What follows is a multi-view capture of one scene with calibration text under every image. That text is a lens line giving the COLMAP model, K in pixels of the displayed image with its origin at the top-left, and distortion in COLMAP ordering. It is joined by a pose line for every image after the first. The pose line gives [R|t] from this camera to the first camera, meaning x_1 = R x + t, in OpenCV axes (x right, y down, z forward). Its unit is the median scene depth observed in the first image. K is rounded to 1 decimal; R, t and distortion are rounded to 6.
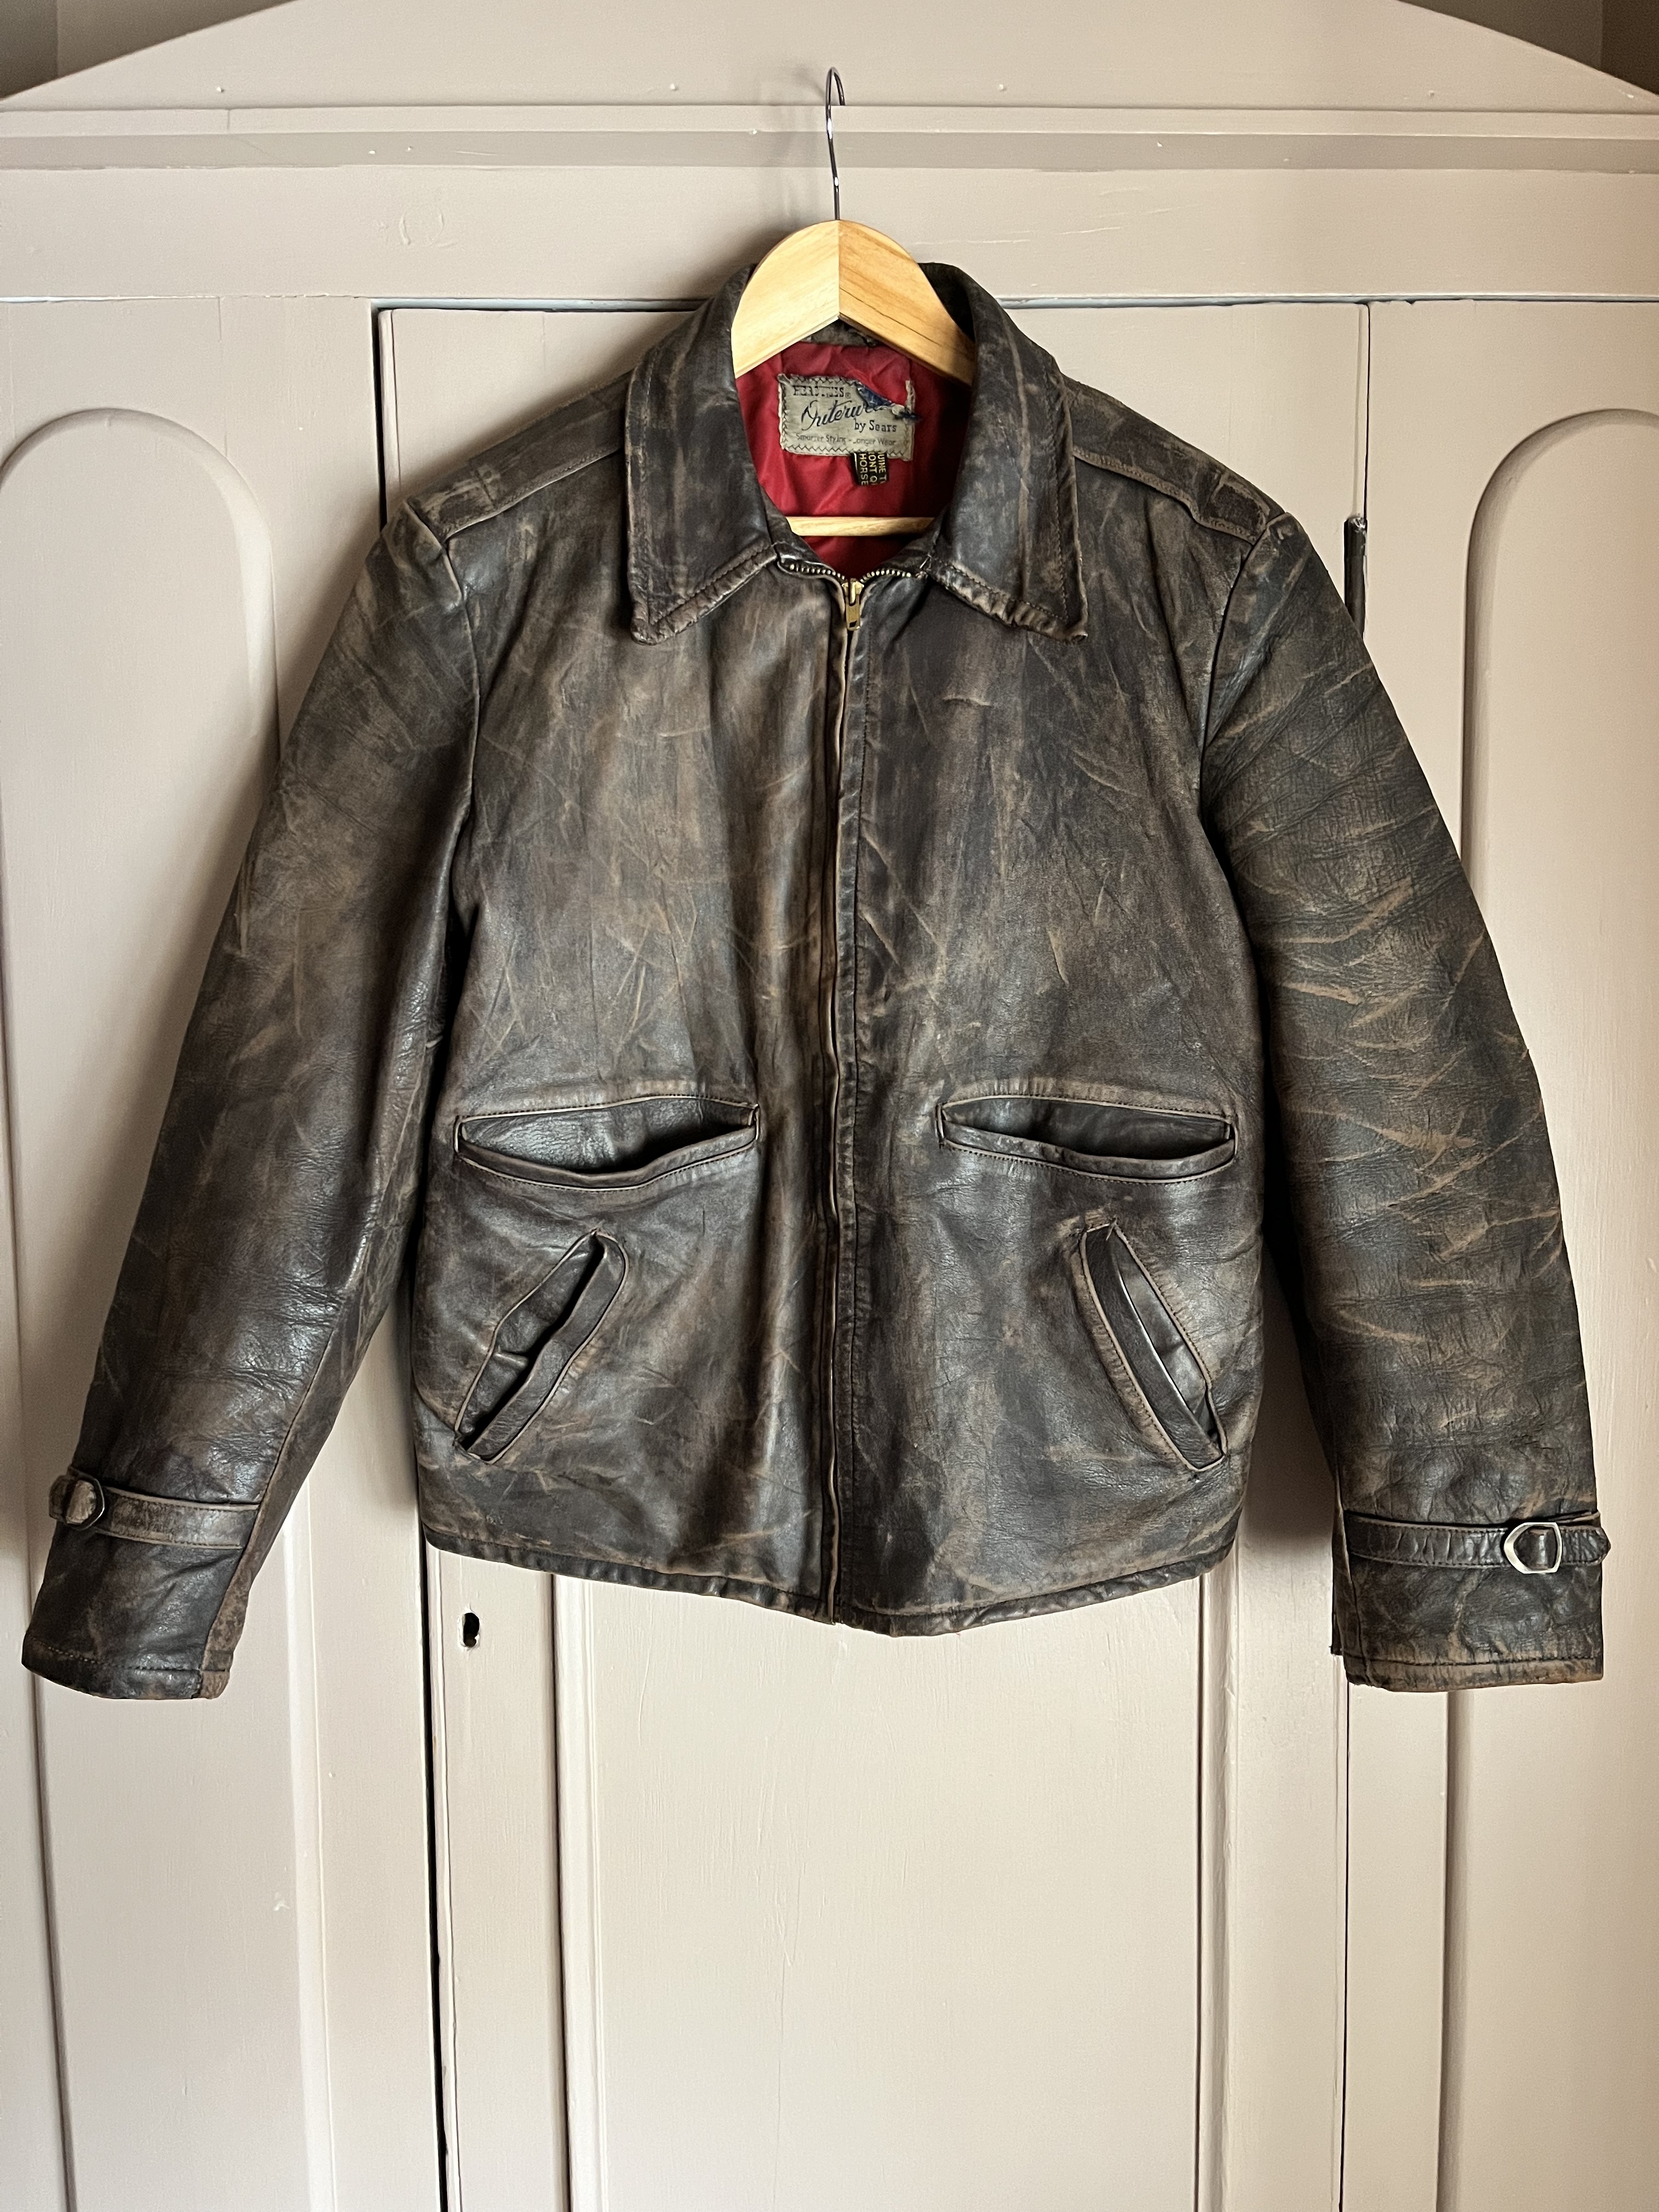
lens RADIAL K [[1582.4, 0, 829.5], [0, 1582.4, 1106.0], [0, 0, 1]] dist [0.002739, 0.003075]
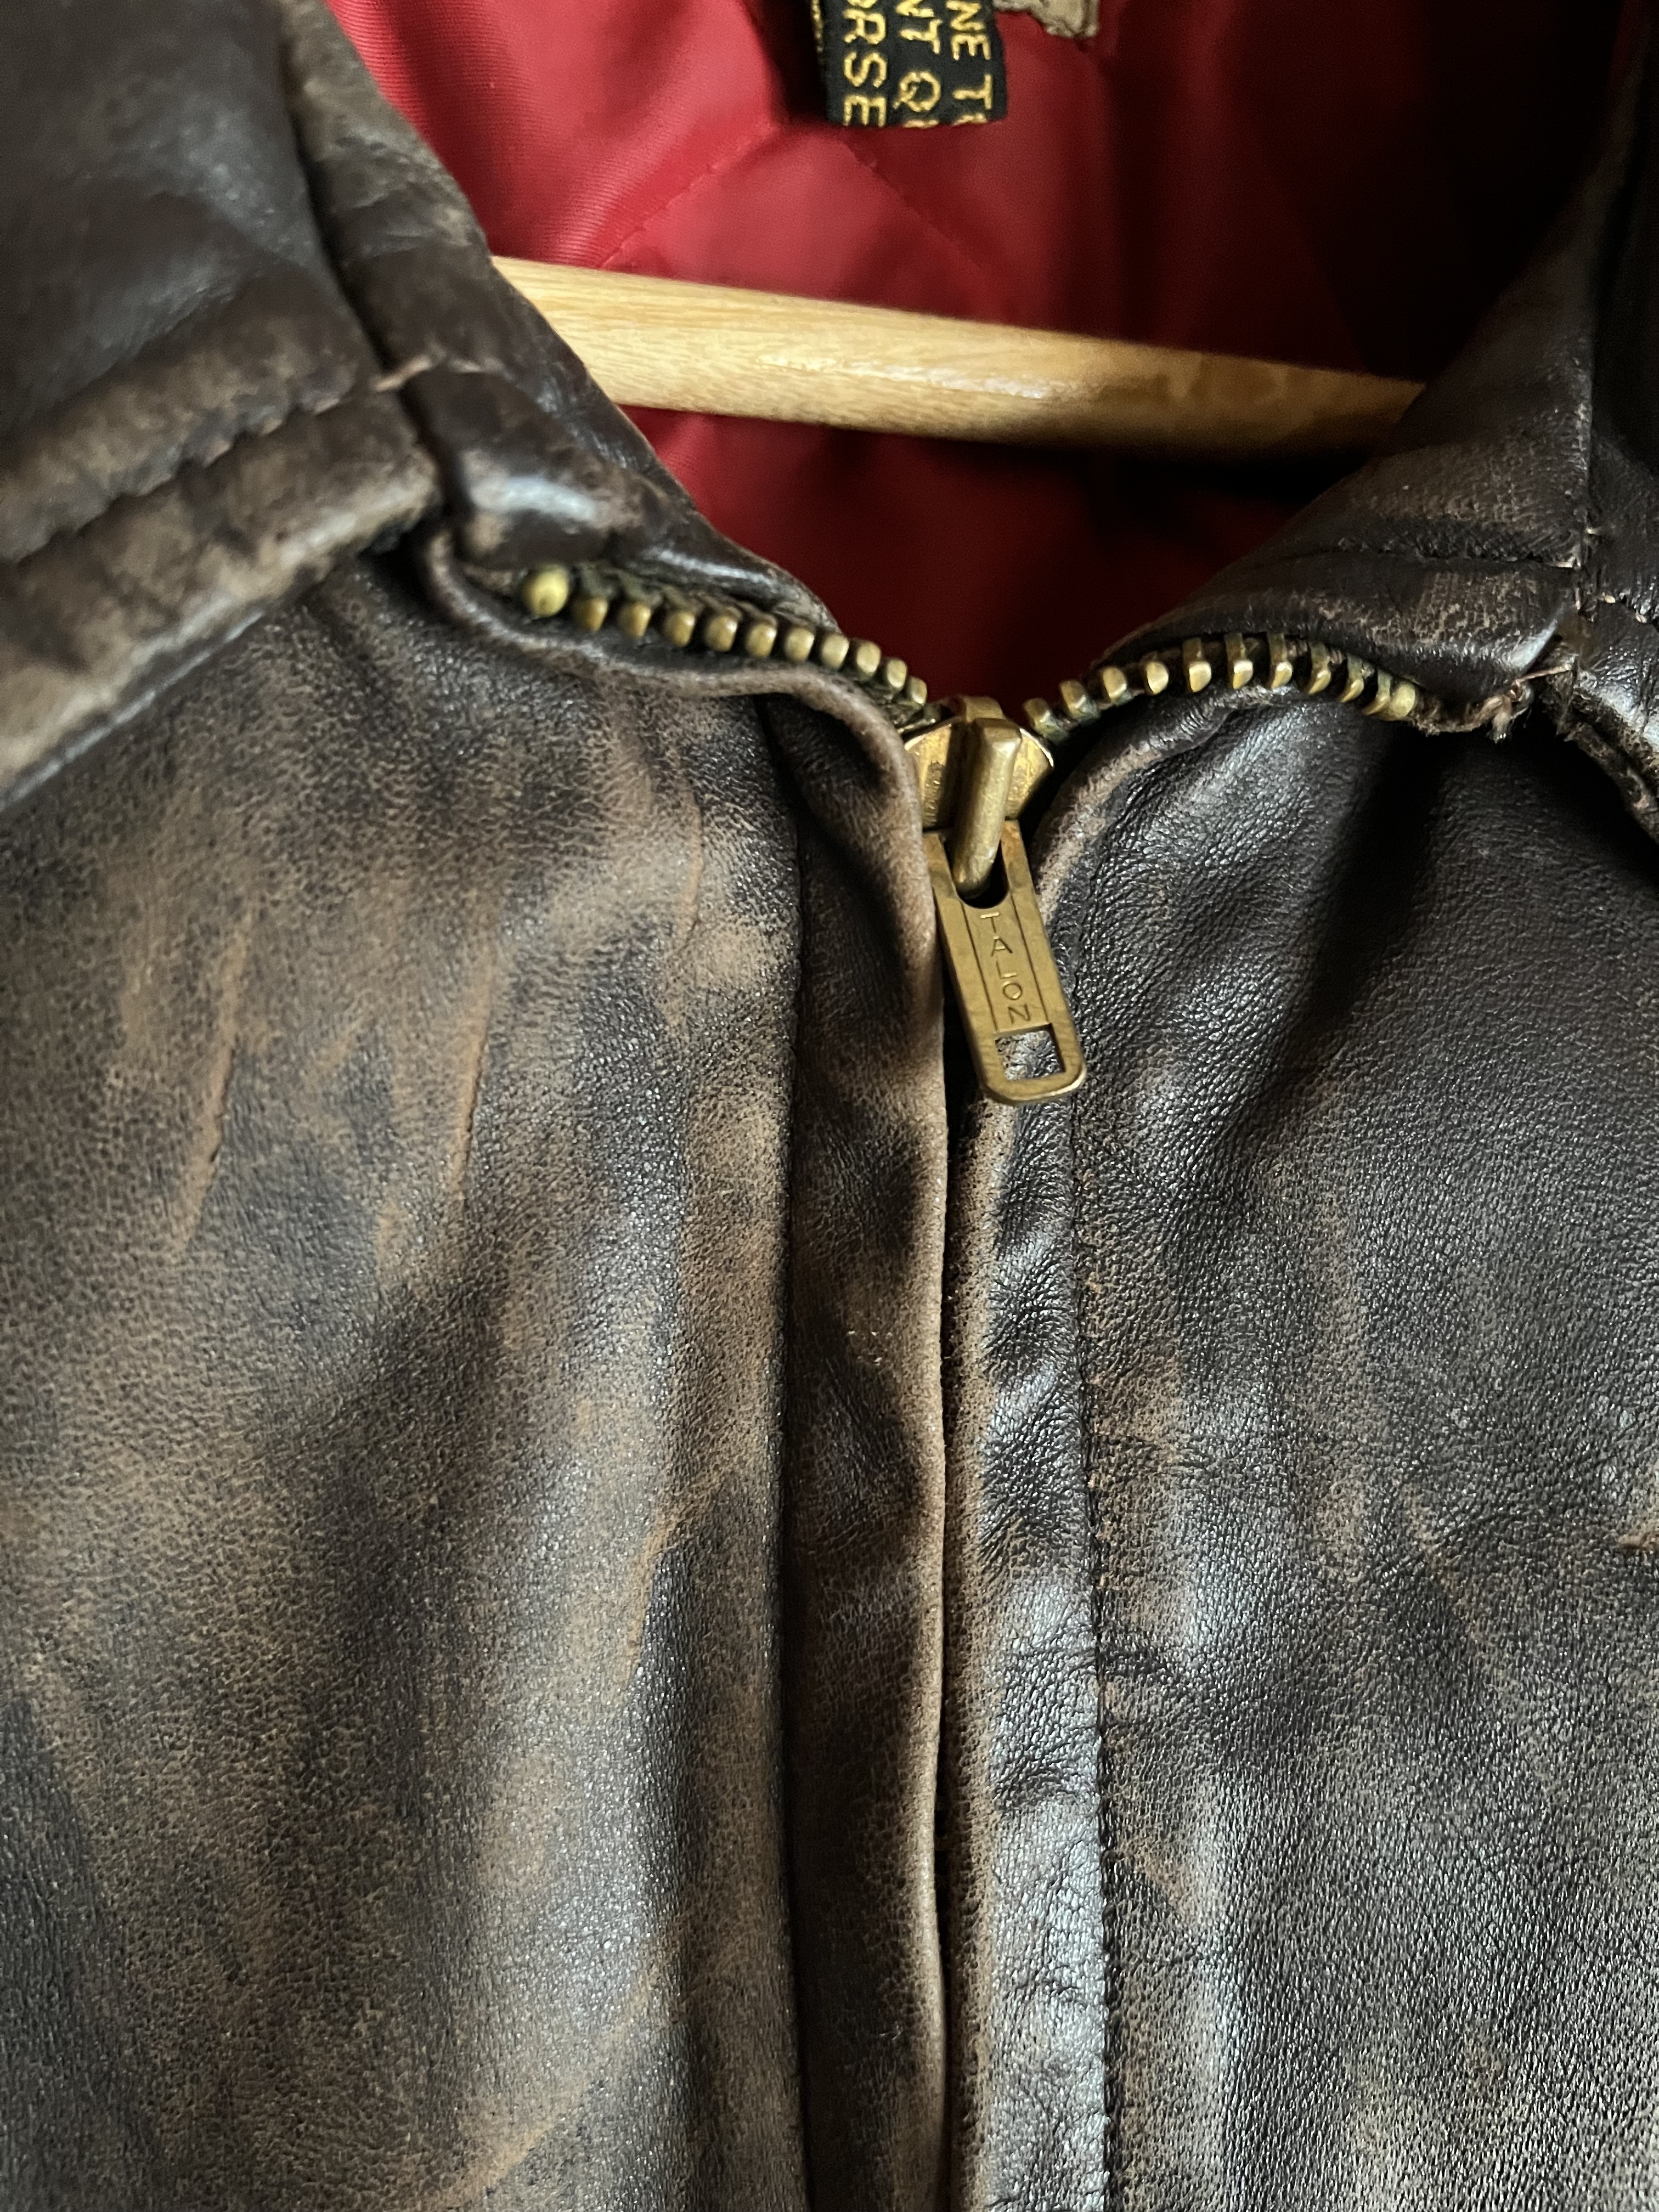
lens RADIAL K [[1756.8, 0, 829.5], [0, 1756.8, 1106.0], [0, 0, 1]] dist [0.001098, 0.000177]
pose [[0.930634, -0.045341, 0.363131, -0.052186], [0.064866, 0.997020, -0.041750, -0.289743], [-0.360156, 0.062409, 0.930802, 0.856438]]
